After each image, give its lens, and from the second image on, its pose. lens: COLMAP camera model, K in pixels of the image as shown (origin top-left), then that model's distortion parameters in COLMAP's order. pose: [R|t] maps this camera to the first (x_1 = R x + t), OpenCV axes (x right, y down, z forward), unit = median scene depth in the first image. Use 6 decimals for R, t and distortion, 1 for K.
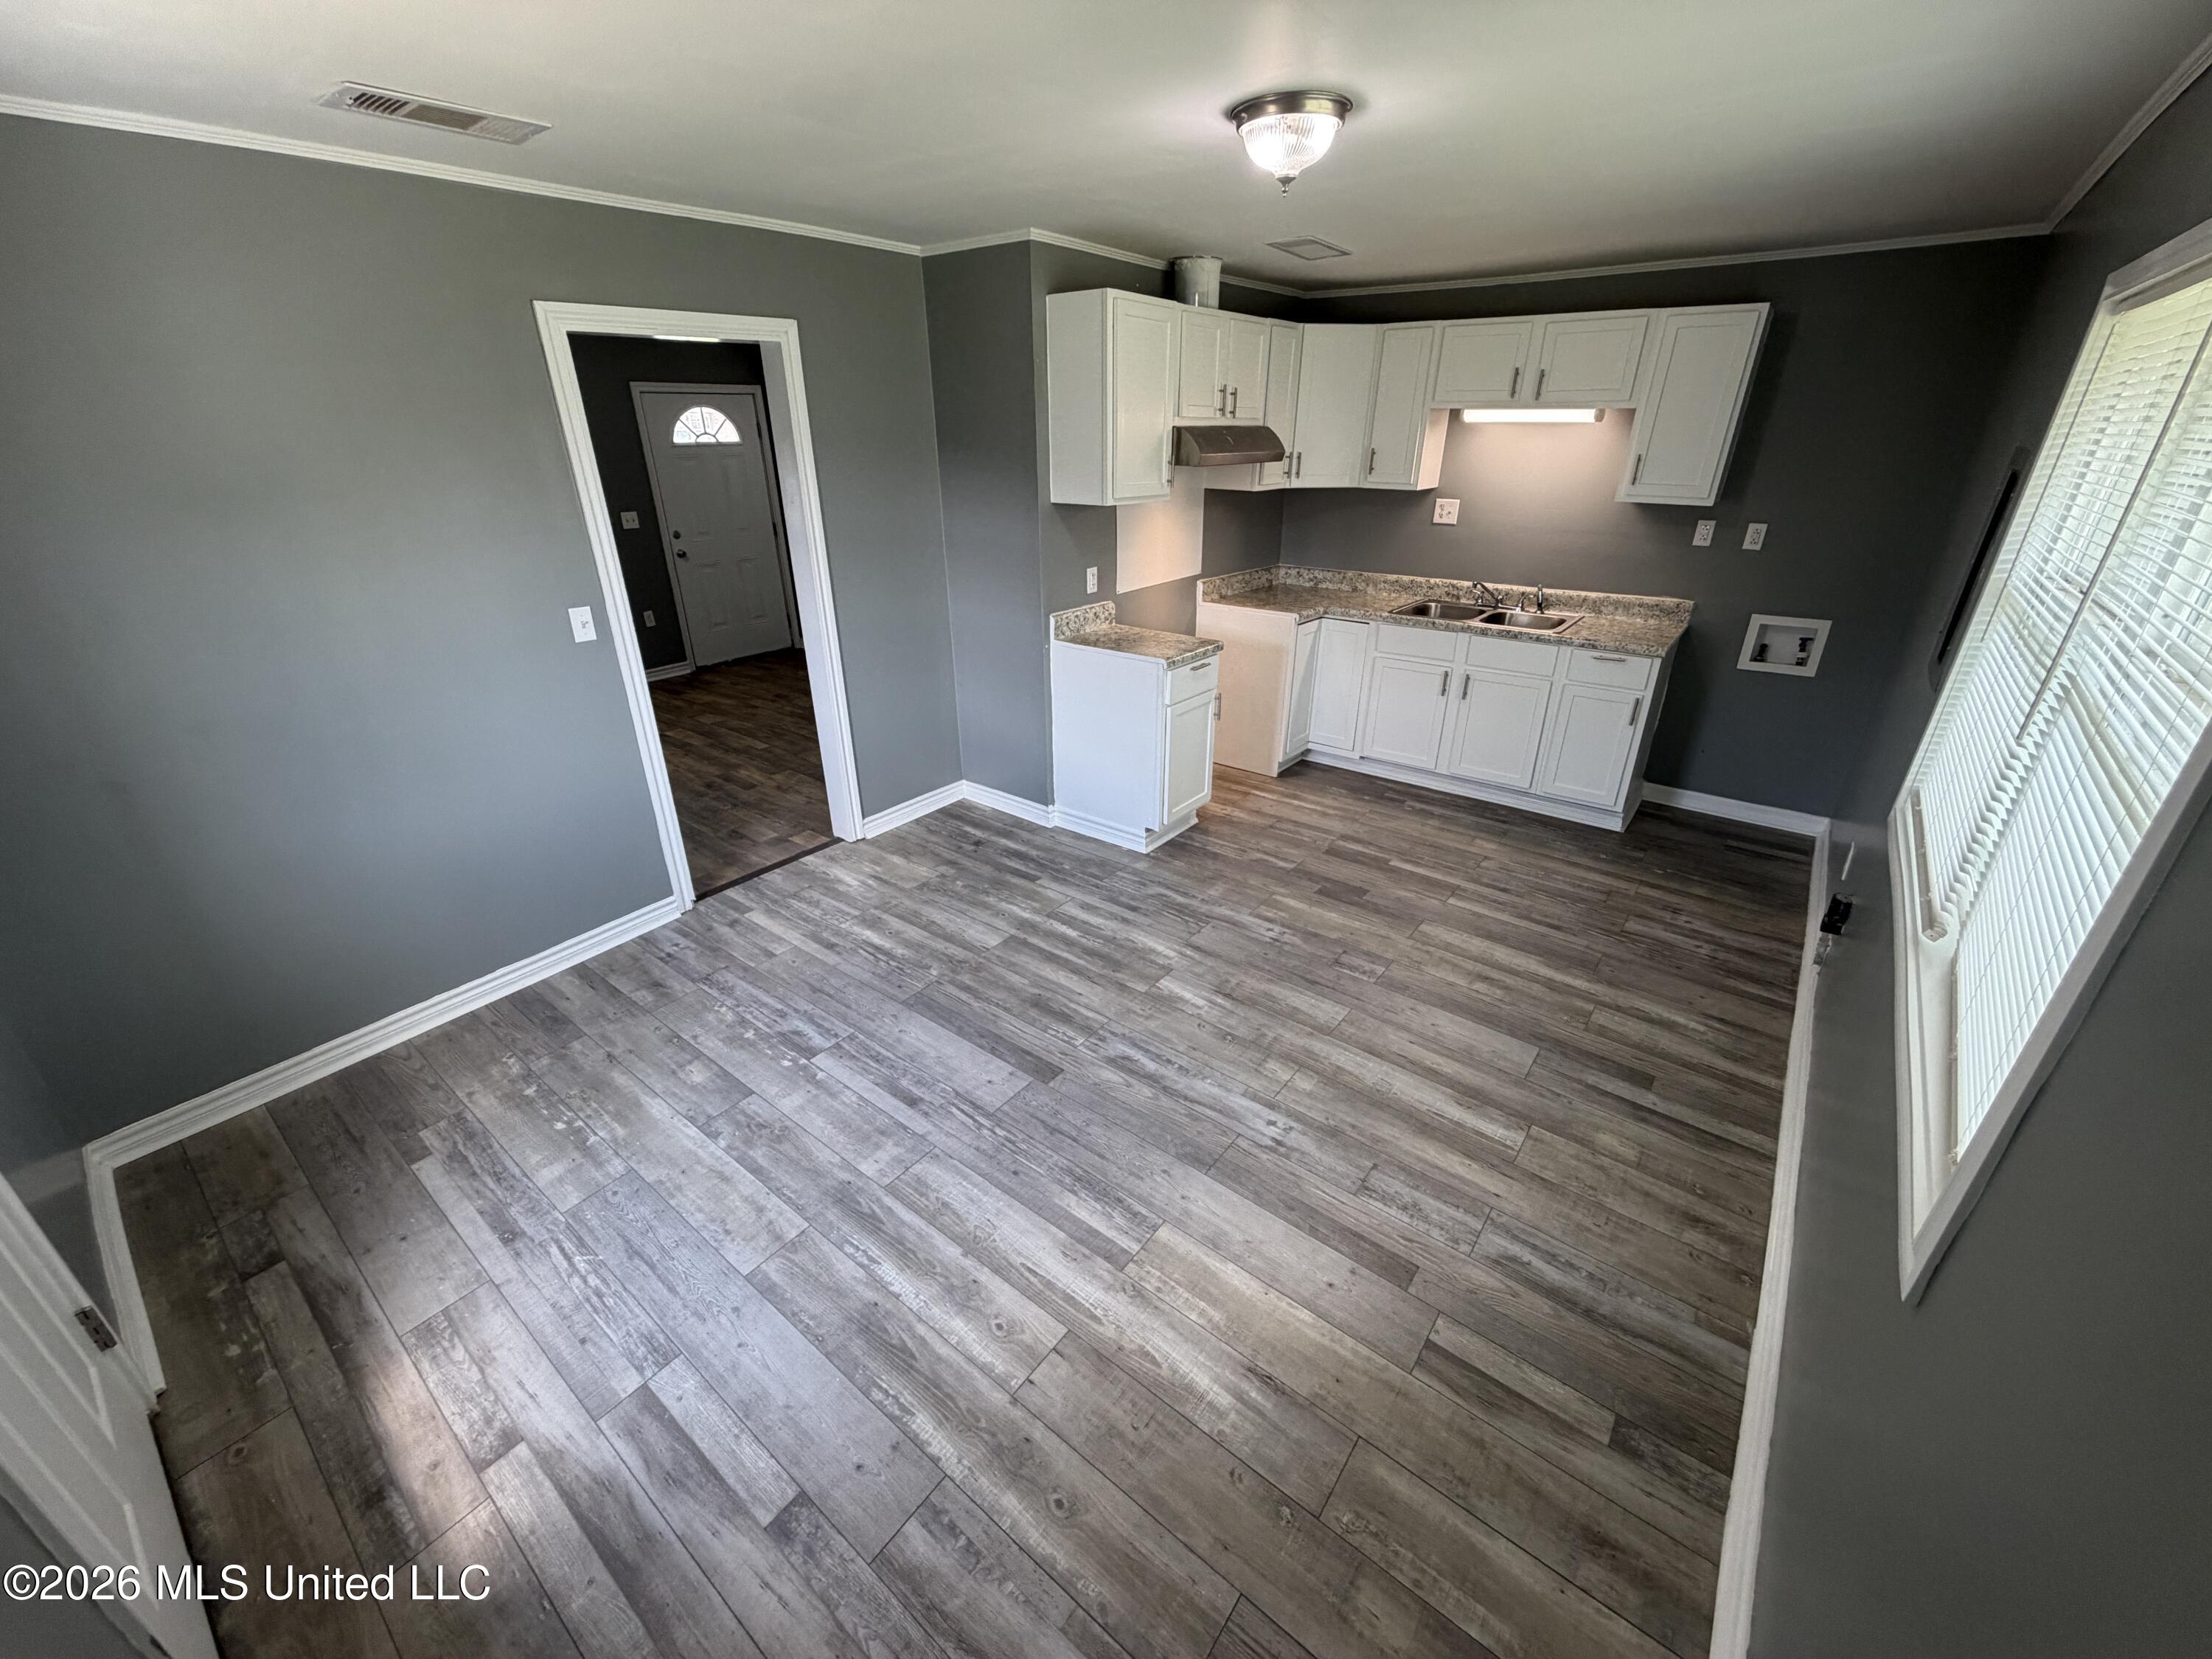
lens RADIAL K [[870.8, 0, 1113.0], [0, 870.8, 835.5], [0, 0, 1]] dist [-0.000535, -0.000053]
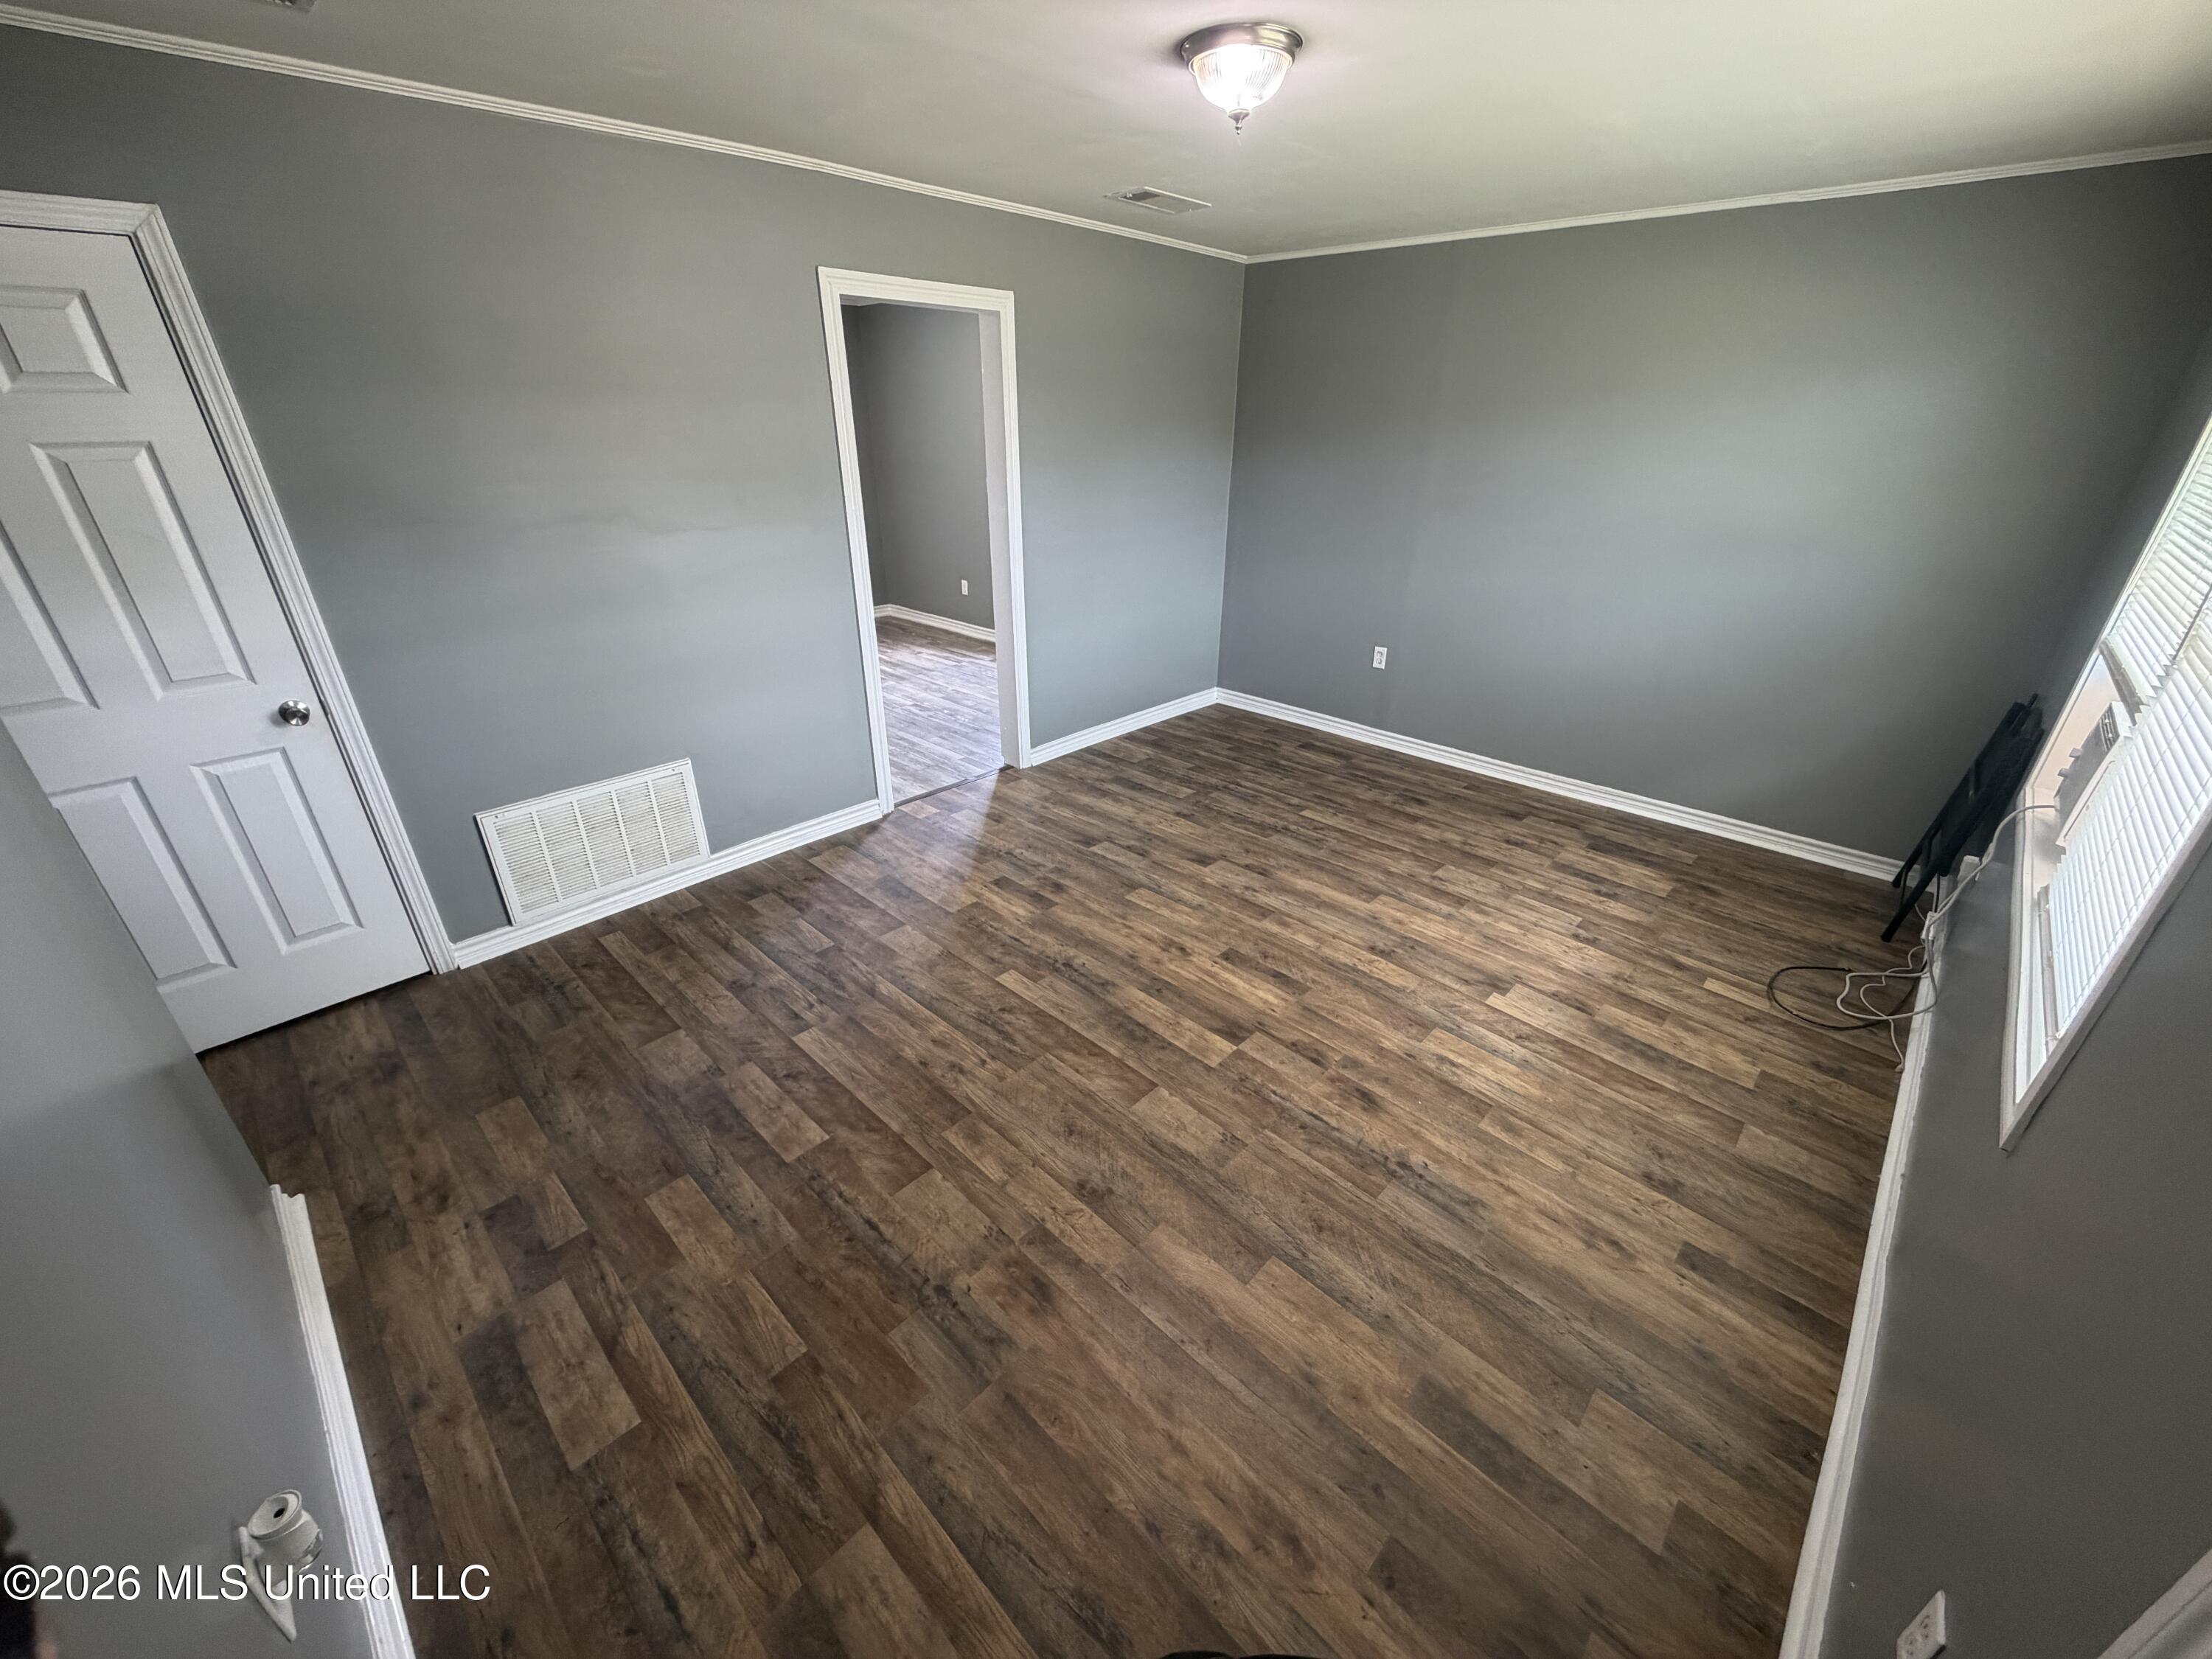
lens RADIAL K [[870.8, 0, 1105.6], [0, 870.8, 827.2], [0, 0, 1]] dist [-0.000535, -0.000053]
pose [[-0.994961, -0.054691, 0.084032, -0.957995], [0.031245, 0.627254, 0.778188, -1.101326], [-0.095269, 0.776892, -0.622384, 2.398822]]
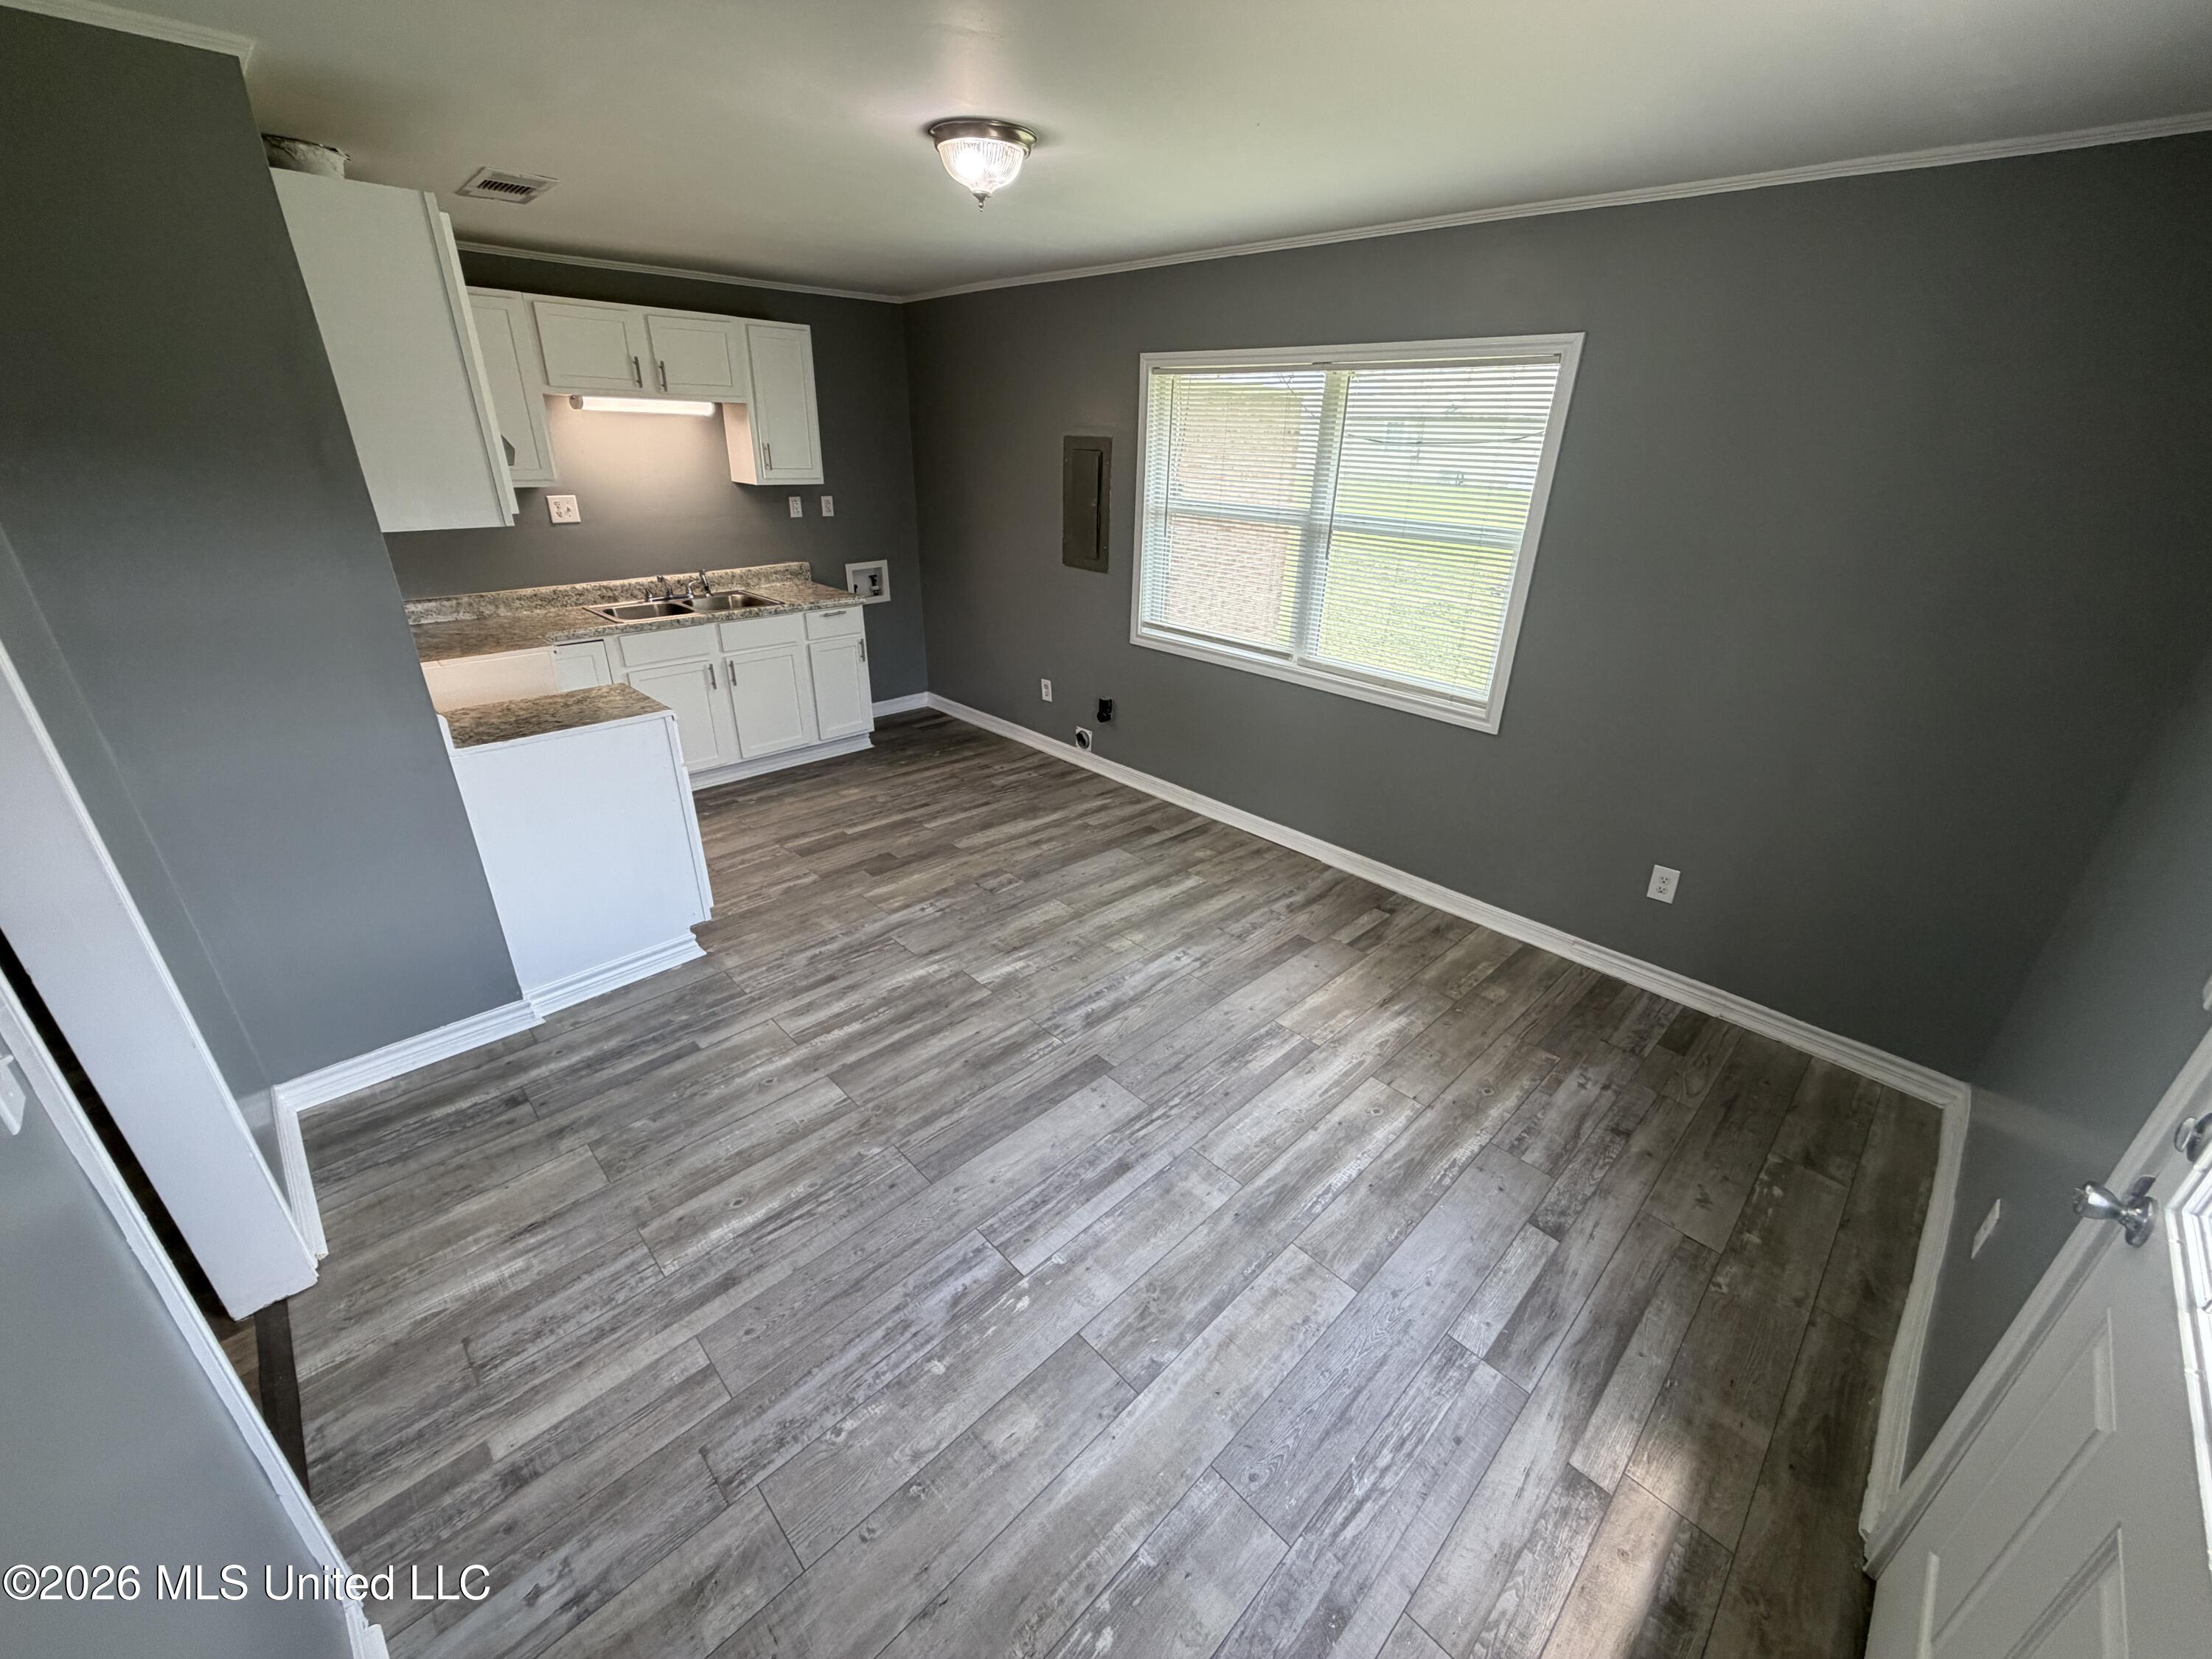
lens RADIAL K [[870.8, 0, 1101.7], [0, 870.8, 827.3], [0, 0, 1]] dist [-0.000535, -0.000053]
pose [[0.143752, -0.405983, 0.902504, -0.833656], [0.403651, 0.856718, 0.321093, -0.270069], [-0.903549, 0.318138, 0.287031, 0.601028]]
